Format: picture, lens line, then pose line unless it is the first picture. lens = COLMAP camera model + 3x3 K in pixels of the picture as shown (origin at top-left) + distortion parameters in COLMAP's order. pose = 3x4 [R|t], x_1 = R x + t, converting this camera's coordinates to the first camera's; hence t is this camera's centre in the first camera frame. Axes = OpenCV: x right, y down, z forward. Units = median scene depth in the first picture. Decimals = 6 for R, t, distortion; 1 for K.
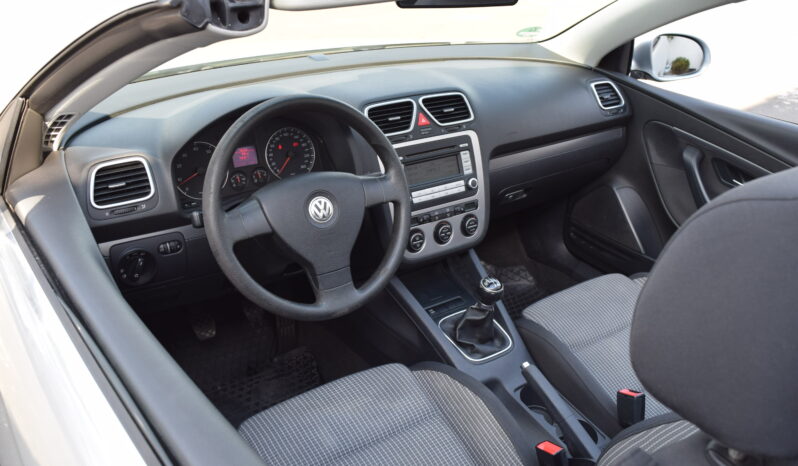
lens RADIAL K [[711.6, 0, 399.0], [0, 711.6, 233.0], [0, 0, 1]] dist [-0.077215, 0.003363]
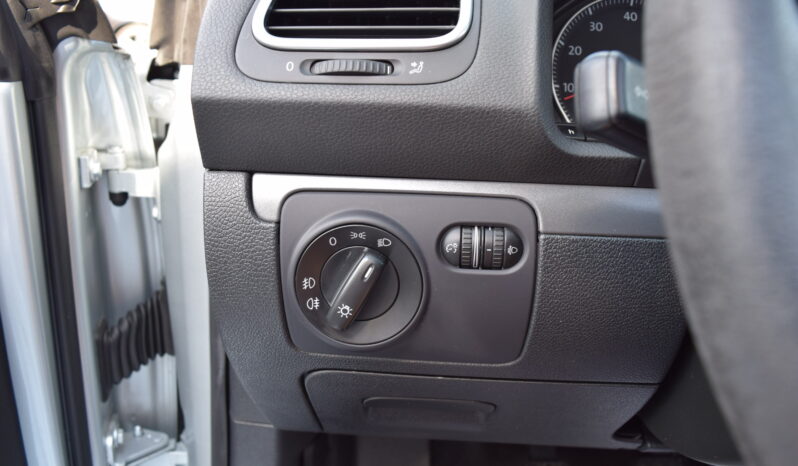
lens RADIAL K [[642.2, 0, 399.0], [0, 642.2, 233.0], [0, 0, 1]] dist [-0.090318, 0.009885]
pose [[0.813974, 0.152703, -0.560472, -0.172039], [-0.254549, 0.961028, -0.107845, 0.042138], [0.522160, 0.230451, 0.821122, 0.636036]]
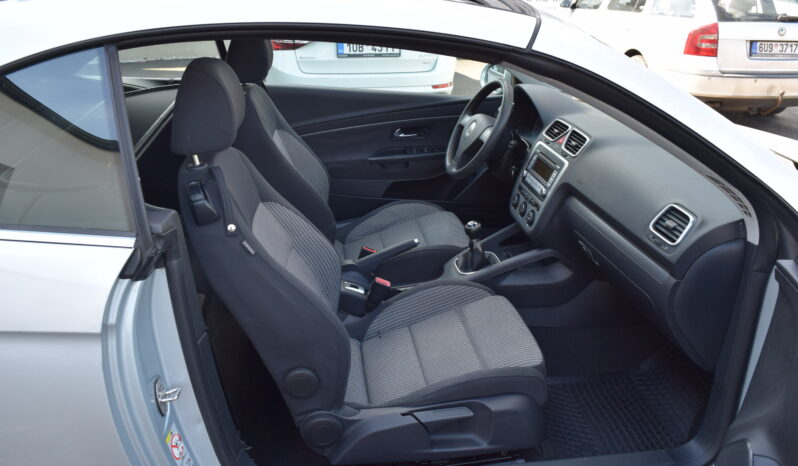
lens RADIAL K [[642.2, 0, 399.0], [0, 642.2, 233.0], [0, 0, 1]] dist [-0.090318, 0.009885]
pose [[-0.468690, 0.277032, -0.838798, 1.308046], [-0.448017, 0.743818, 0.495999, -0.505406], [0.761321, 0.608266, -0.224505, 1.141342]]
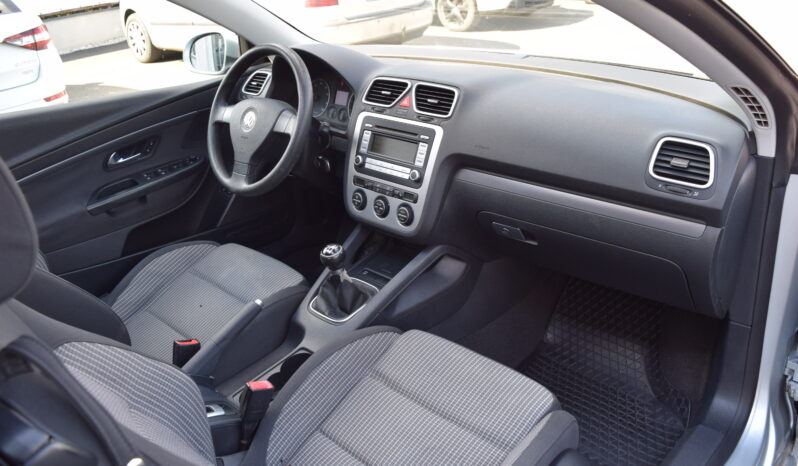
lens RADIAL K [[642.2, 0, 399.0], [0, 642.2, 233.0], [0, 0, 1]] dist [-0.090318, 0.009885]
pose [[0.178681, 0.352484, -0.918601, 0.973733], [-0.390155, 0.882470, 0.262729, -0.231236], [0.903245, 0.311452, 0.295204, 0.759931]]
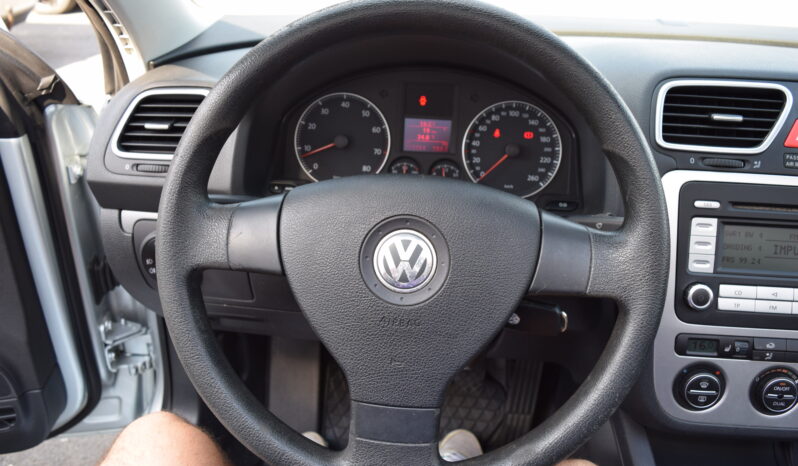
lens RADIAL K [[642.2, 0, 399.0], [0, 642.2, 233.0], [0, 0, 1]] dist [-0.090318, 0.009885]
pose [[0.754858, 0.262005, -0.601285, 0.091648], [-0.272782, 0.959111, 0.075473, -0.060868], [0.596473, 0.107048, 0.795463, 0.542886]]
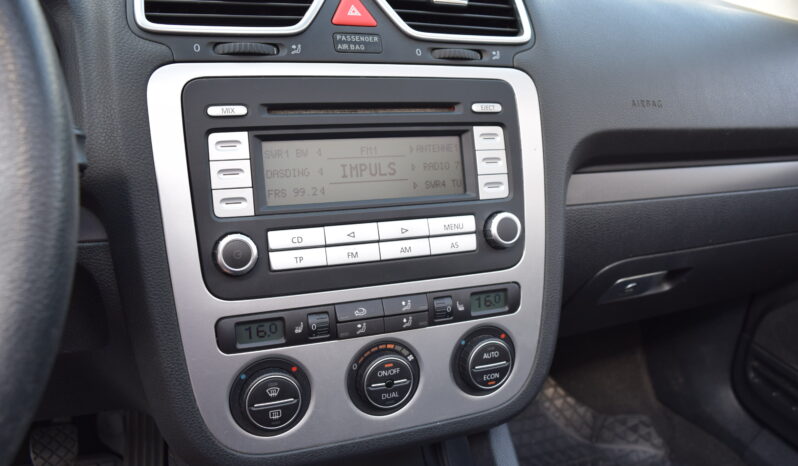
lens RADIAL K [[642.2, 0, 399.0], [0, 642.2, 233.0], [0, 0, 1]] dist [-0.090318, 0.009885]
pose [[0.972576, 0.097158, -0.211321, 0.121472], [-0.119320, 0.988324, -0.094759, -0.036836], [0.199647, 0.117376, 0.972812, 0.734026]]
